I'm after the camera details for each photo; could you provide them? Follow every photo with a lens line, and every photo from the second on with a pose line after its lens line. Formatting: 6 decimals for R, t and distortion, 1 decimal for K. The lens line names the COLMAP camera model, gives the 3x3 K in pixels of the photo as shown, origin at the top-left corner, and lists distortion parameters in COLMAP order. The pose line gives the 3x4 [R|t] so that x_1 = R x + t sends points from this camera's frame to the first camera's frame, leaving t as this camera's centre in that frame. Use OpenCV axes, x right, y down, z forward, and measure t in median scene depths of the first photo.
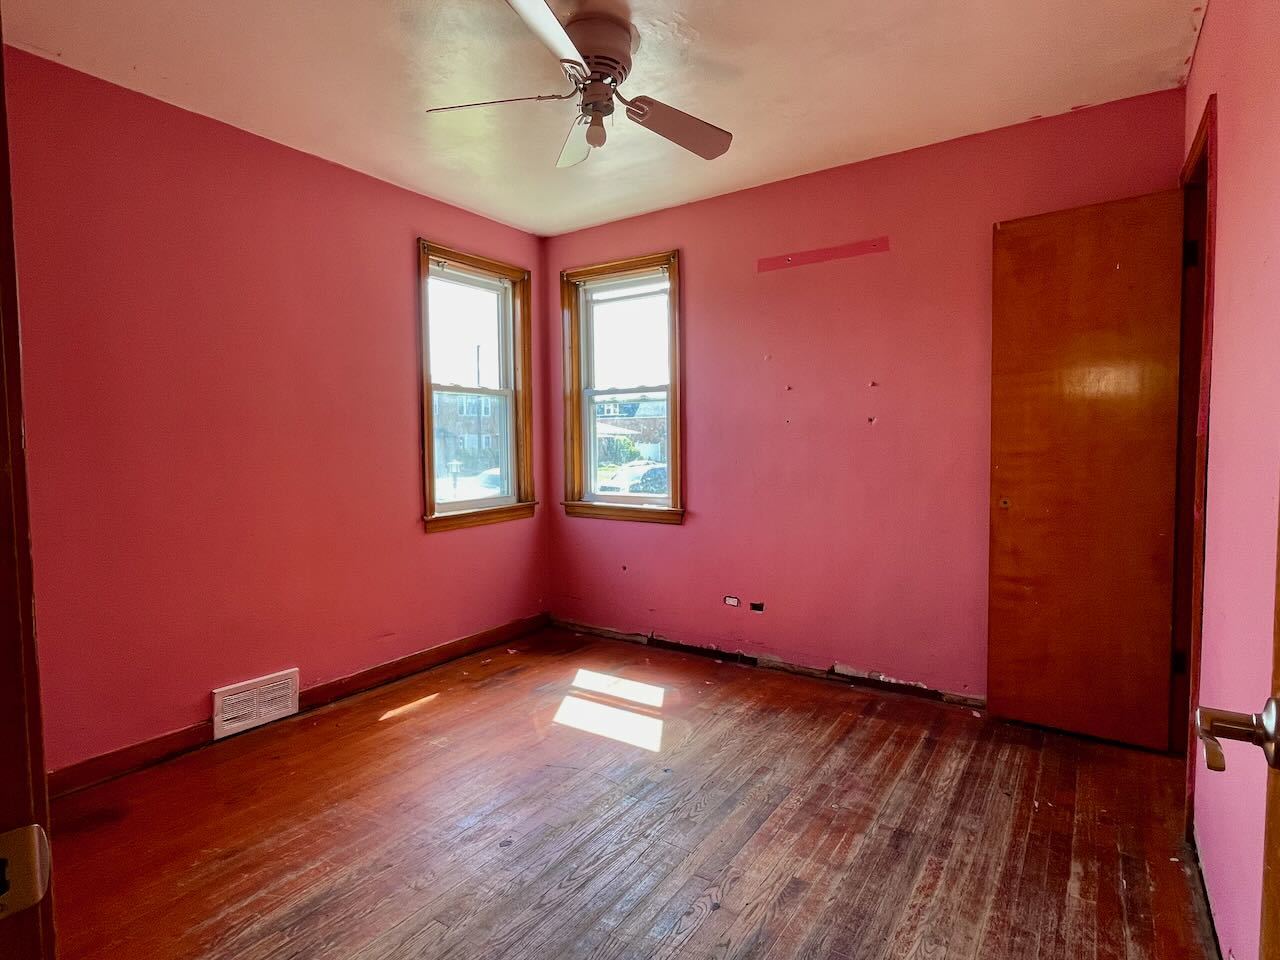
lens RADIAL K [[685.1, 0, 638.4], [0, 685.1, 472.5], [0, 0, 1]] dist [-0.002850, -0.000643]
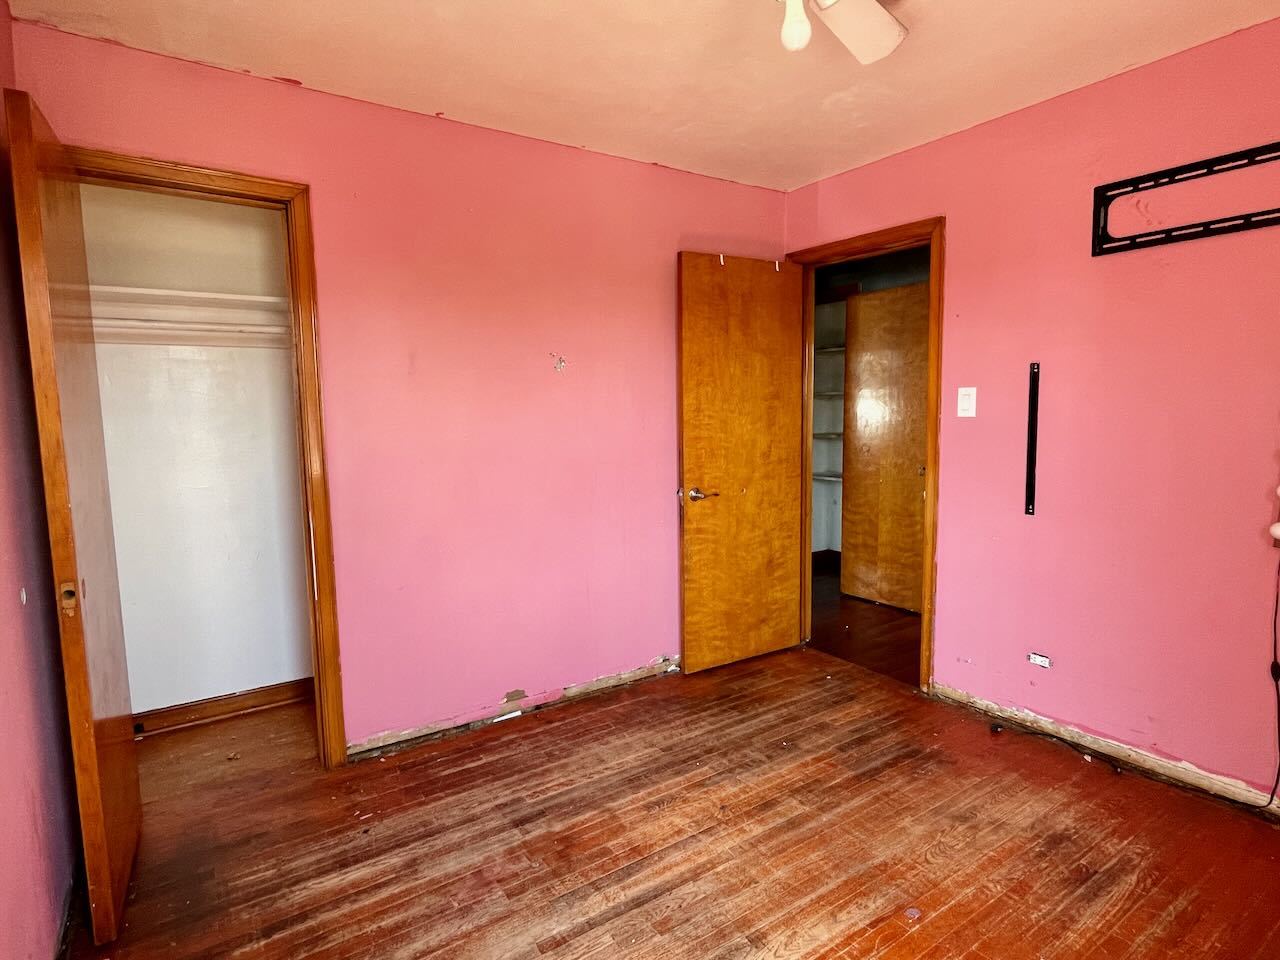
lens RADIAL K [[685.1, 0, 640.6], [0, 685.1, 481.0], [0, 0, 1]] dist [-0.002850, -0.000643]
pose [[-0.927591, -0.015021, 0.373296, -0.181198], [0.043047, 0.988239, 0.146732, -0.148922], [-0.371110, 0.152176, -0.916035, 1.795813]]
